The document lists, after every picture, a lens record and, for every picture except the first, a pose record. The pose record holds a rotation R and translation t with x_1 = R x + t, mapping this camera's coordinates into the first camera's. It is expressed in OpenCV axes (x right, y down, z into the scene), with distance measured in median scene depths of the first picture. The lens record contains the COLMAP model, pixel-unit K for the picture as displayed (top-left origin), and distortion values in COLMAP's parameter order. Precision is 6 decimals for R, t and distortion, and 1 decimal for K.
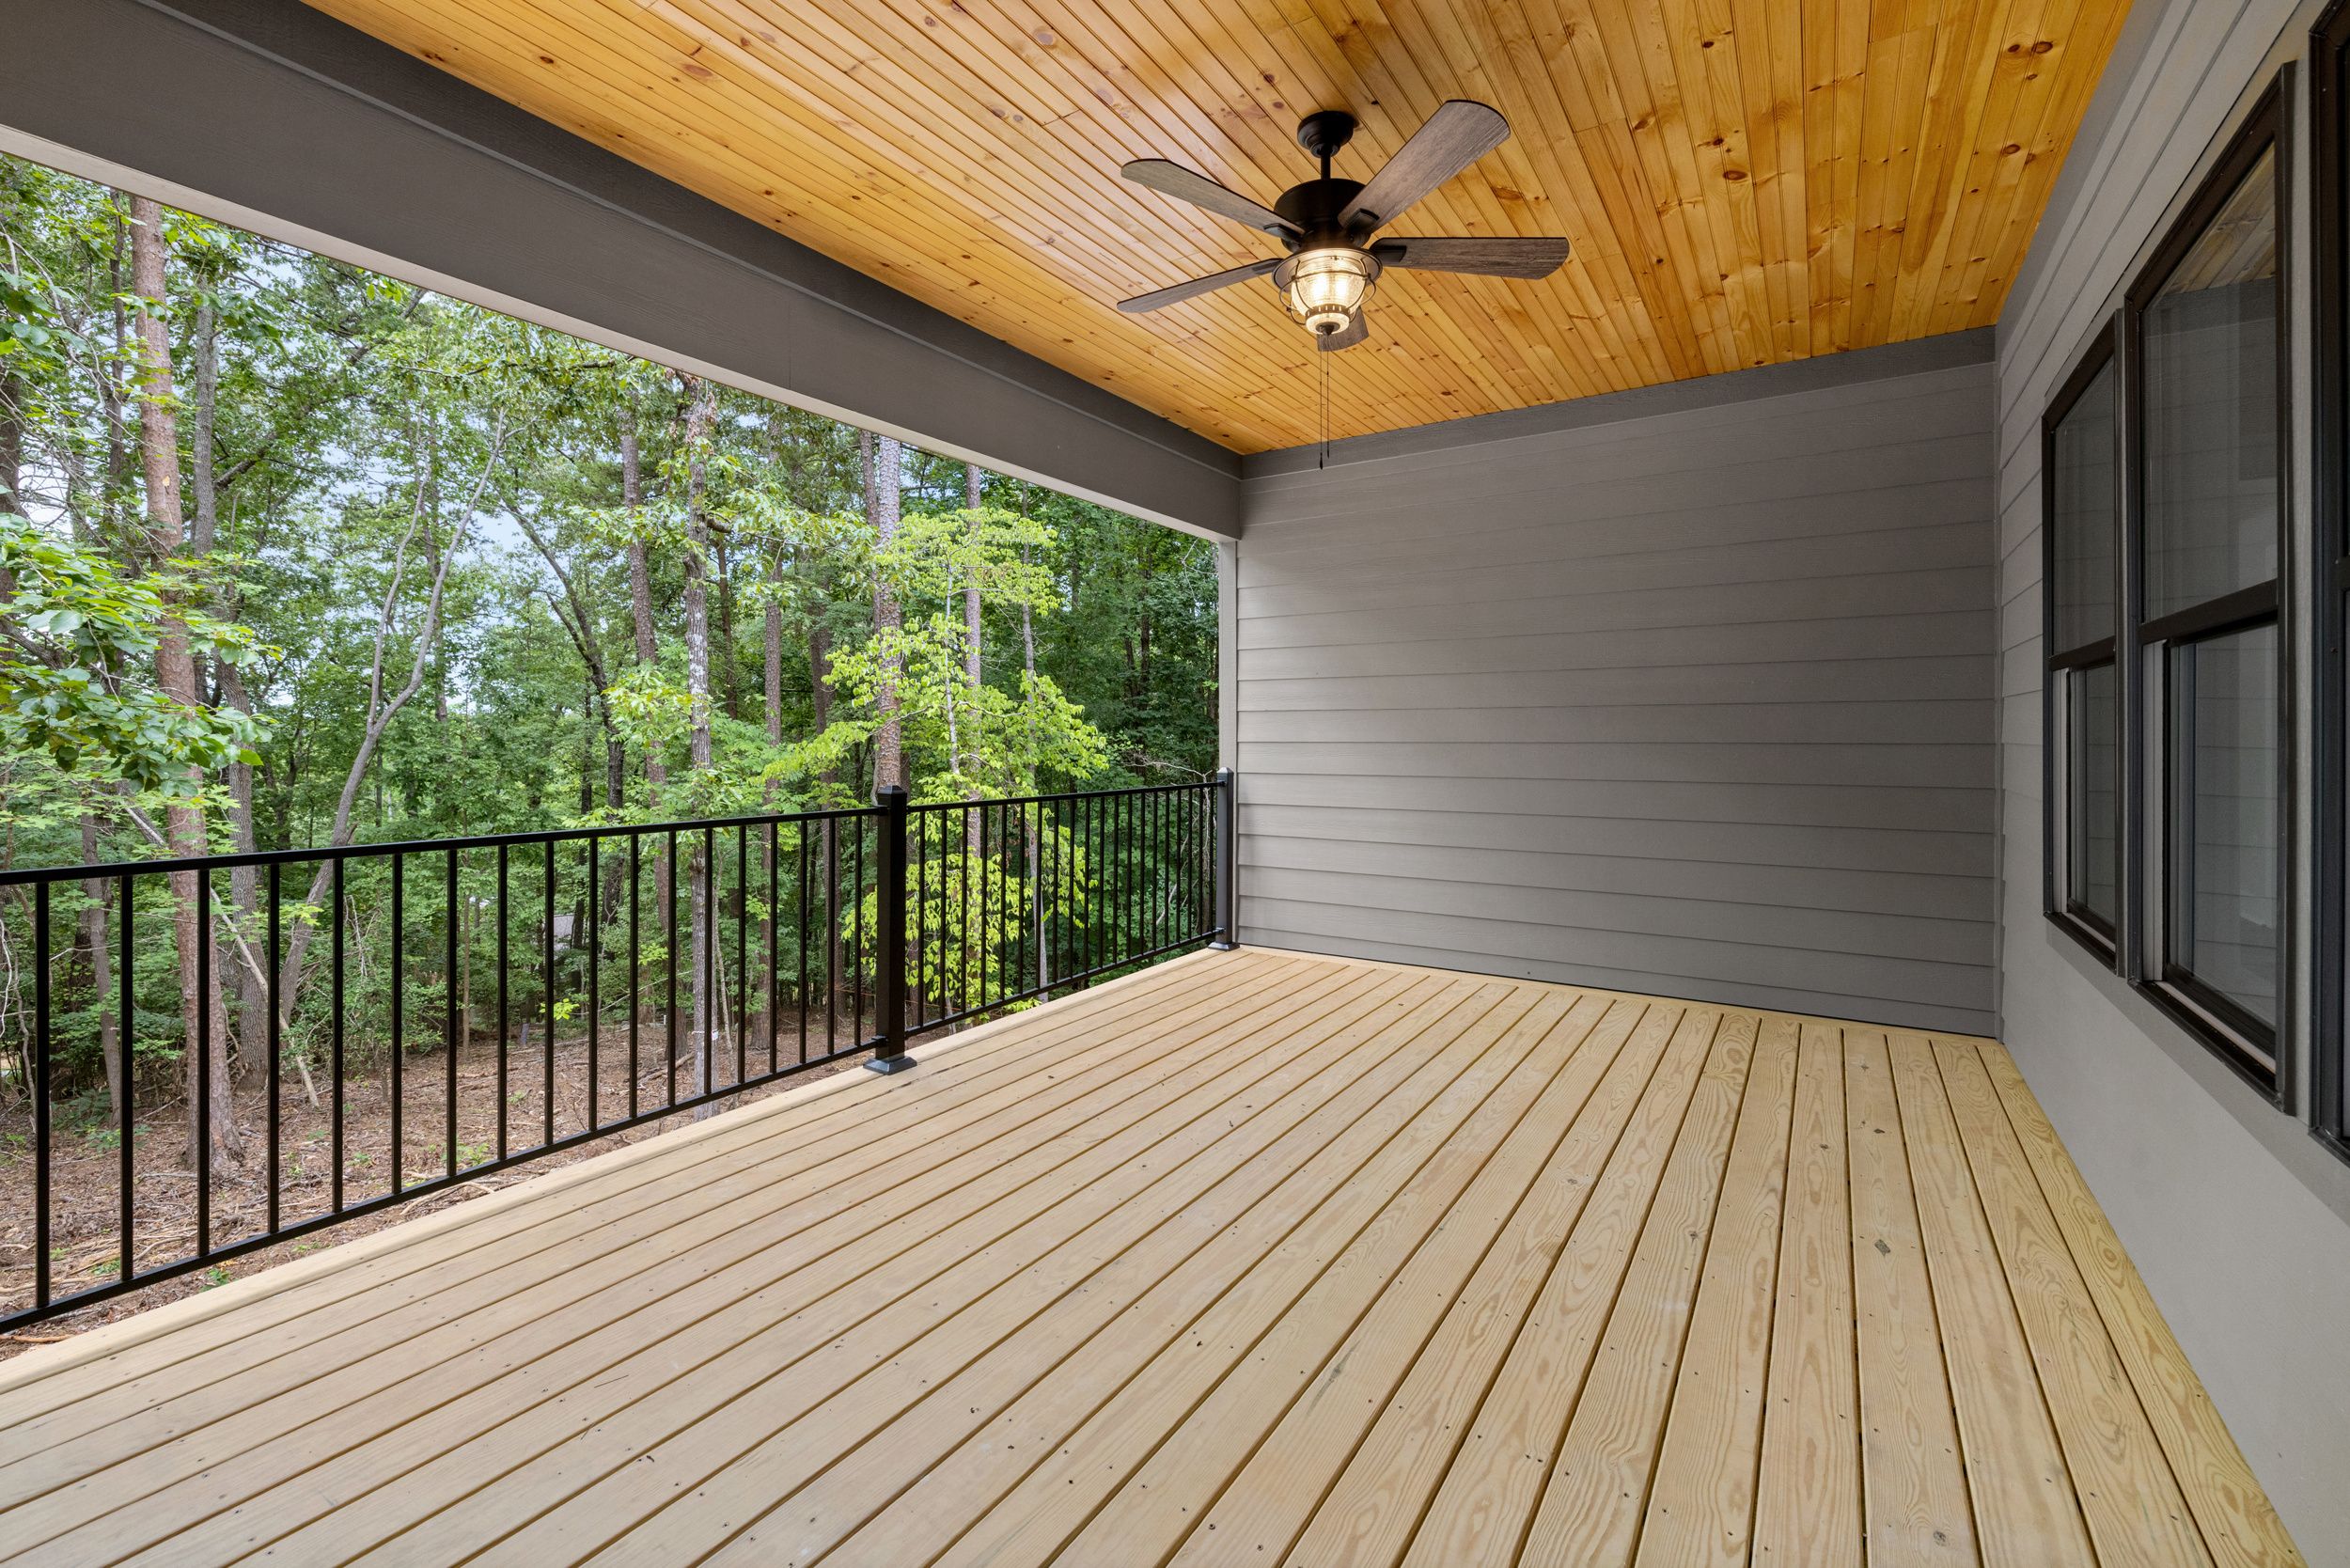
lens RADIAL K [[1014.3, 0, 1150.6], [0, 1014.3, 731.1], [0, 0, 1]] dist [-0.001932, -0.000187]
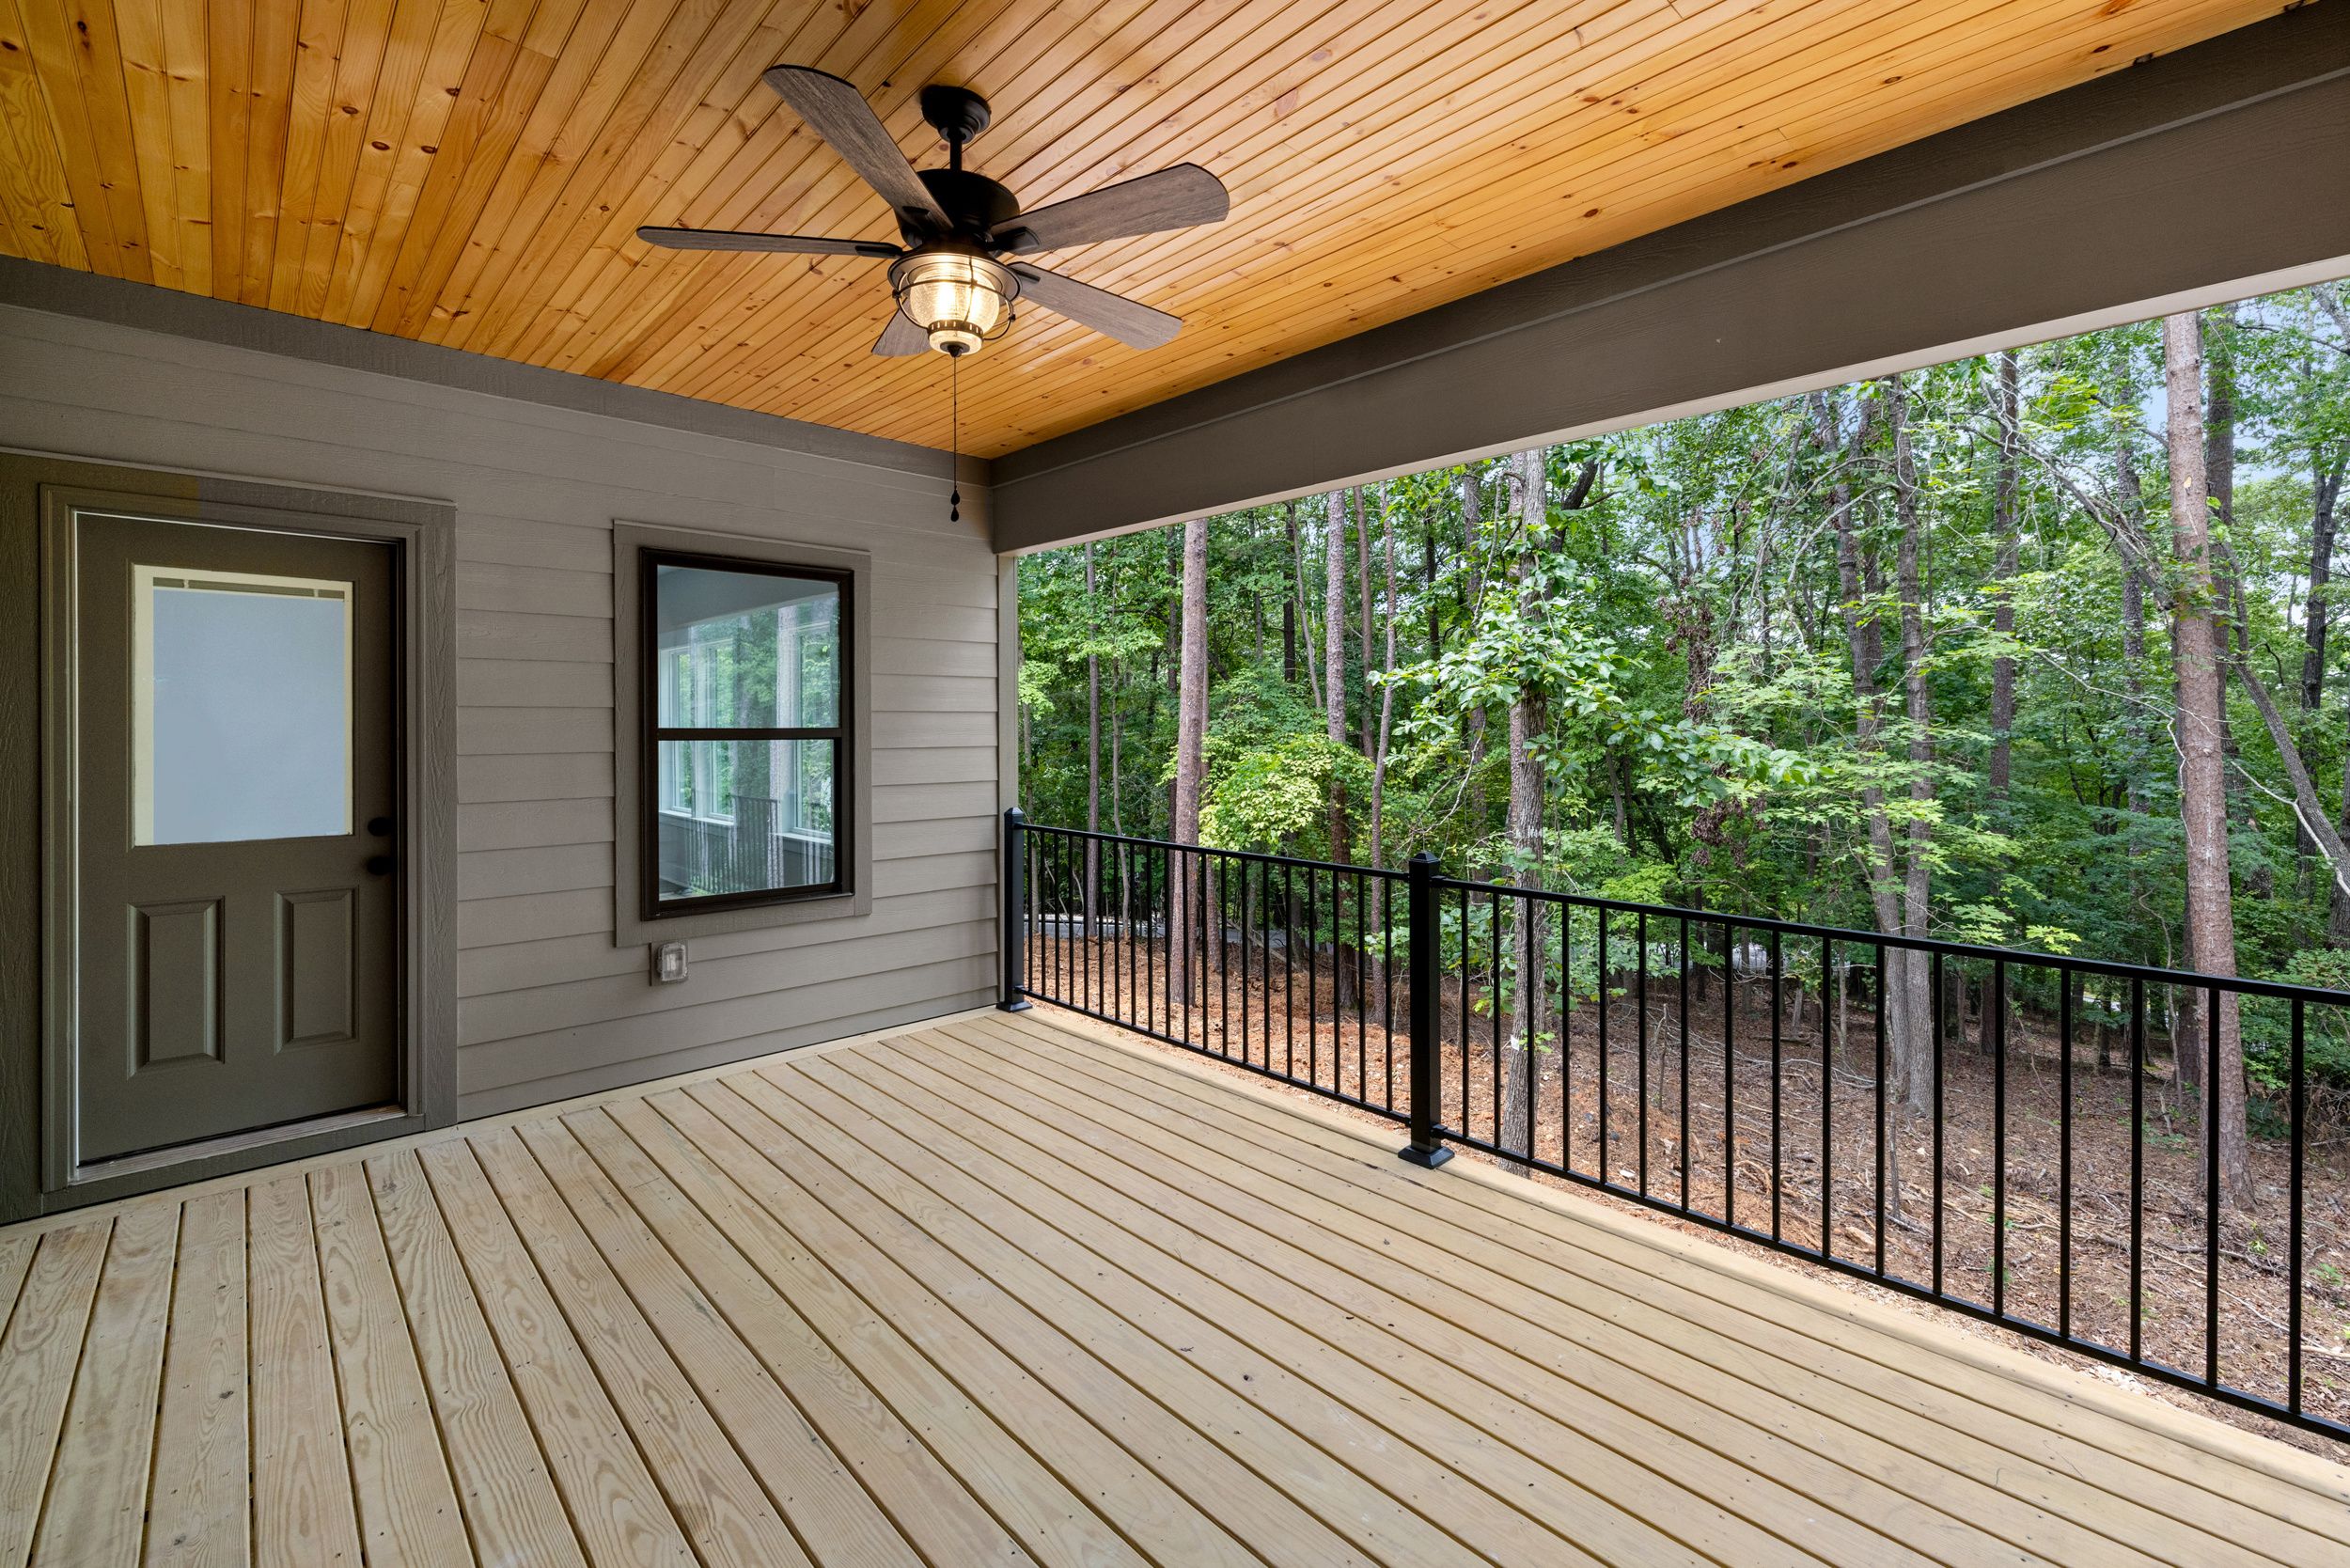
lens RADIAL K [[1014.3, 0, 1192.7], [0, 1014.3, 724.9], [0, 0, 1]] dist [-0.001932, -0.000187]
pose [[-0.220252, 0.002024, -0.975441, 0.903652], [0.002739, 0.999995, 0.001456, -0.083505], [0.975439, -0.002351, -0.220257, 1.308792]]
